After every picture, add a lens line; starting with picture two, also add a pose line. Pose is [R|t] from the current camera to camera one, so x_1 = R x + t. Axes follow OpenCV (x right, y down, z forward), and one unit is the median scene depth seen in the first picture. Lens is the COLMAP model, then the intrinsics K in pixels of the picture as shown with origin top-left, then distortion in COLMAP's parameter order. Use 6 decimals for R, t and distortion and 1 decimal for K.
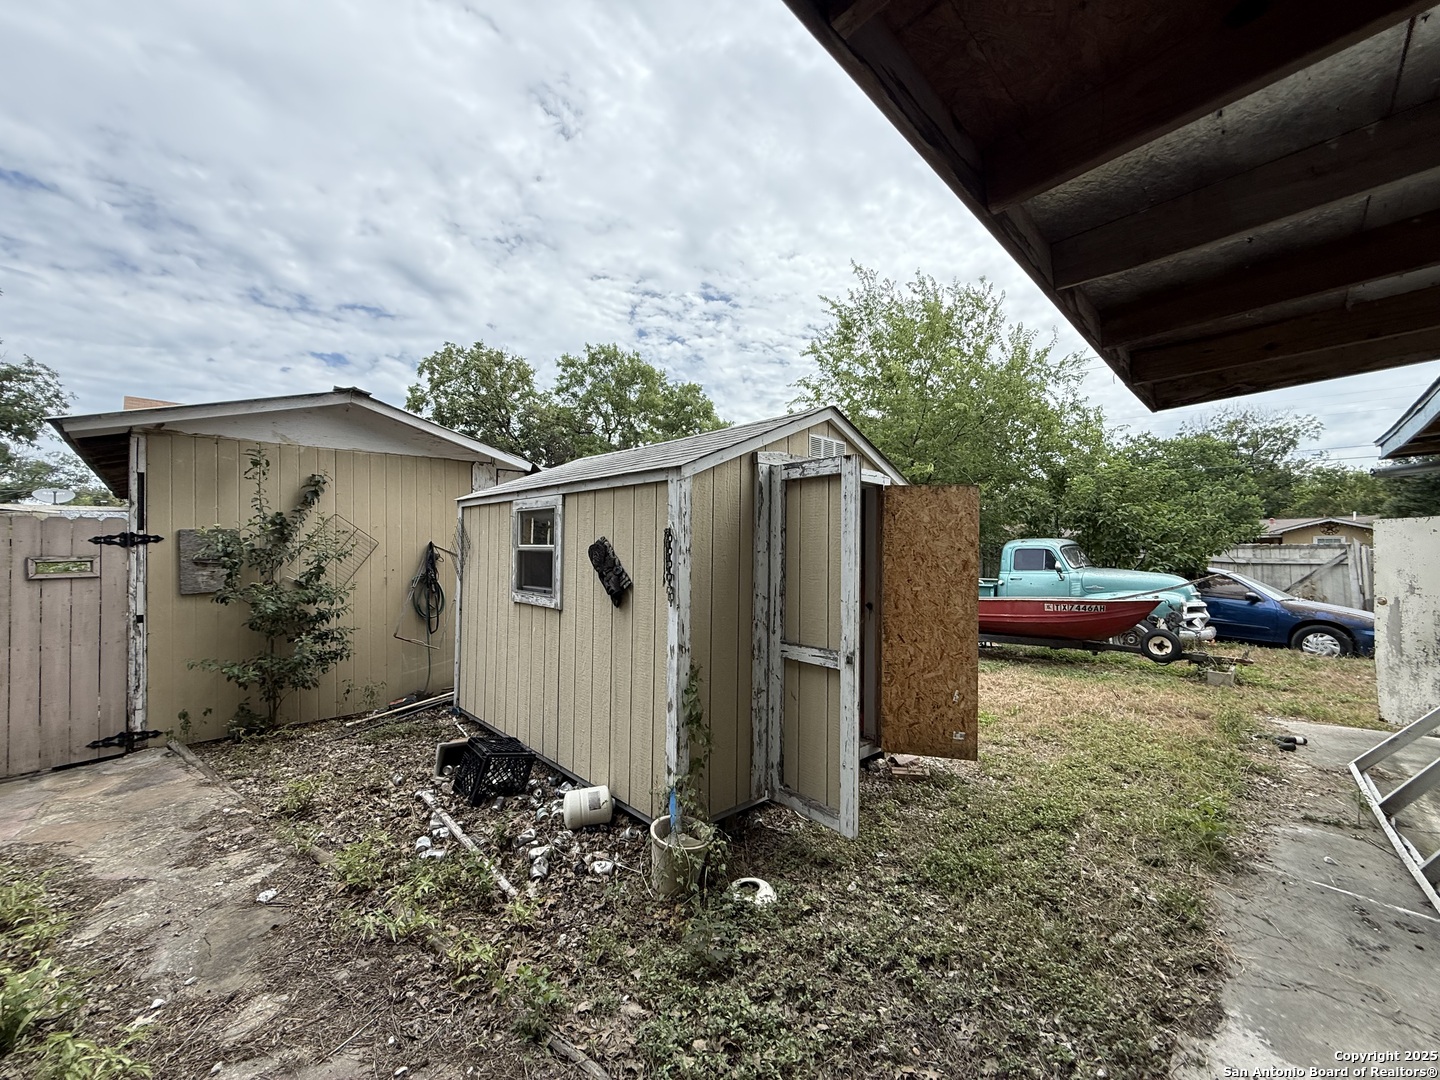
lens RADIAL K [[571.2, 0, 722.6], [0, 571.2, 548.5], [0, 0, 1]] dist [0.000621, 0.000436]
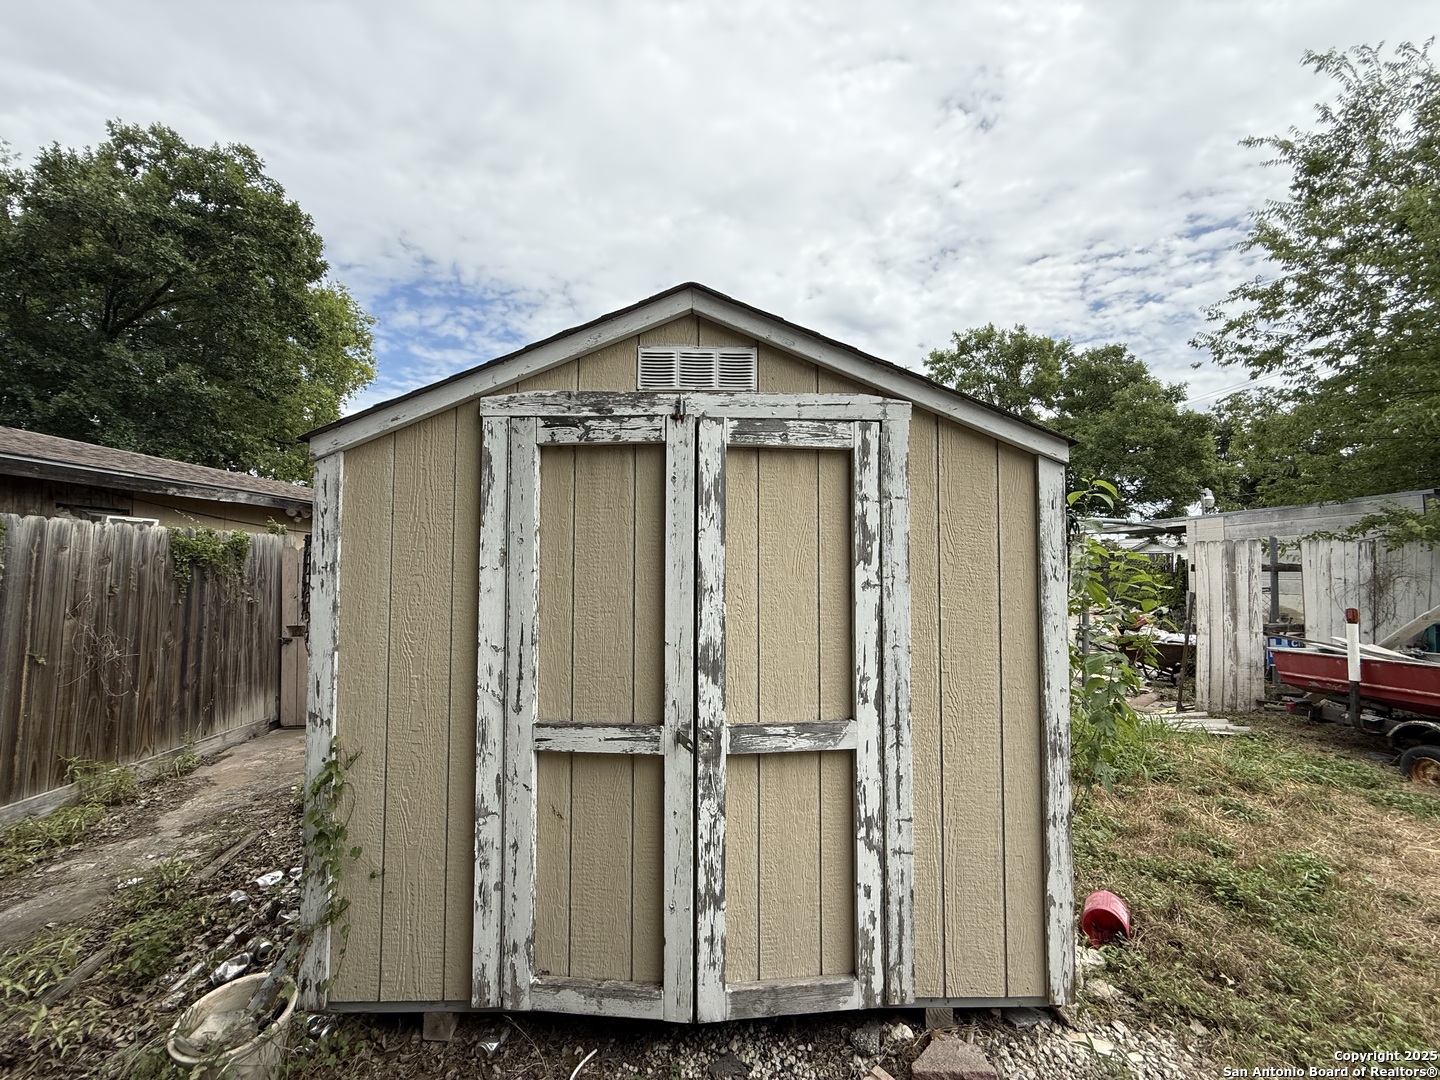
lens RADIAL K [[573.5, 0, 715.0], [0, 573.5, 538.3], [0, 0, 1]] dist [-0.001596, 0.000181]
pose [[0.734156, -0.044027, -0.677552, 0.080030], [0.015081, 0.998707, -0.048554, 0.001041], [0.678813, 0.025428, 0.733870, 0.092000]]
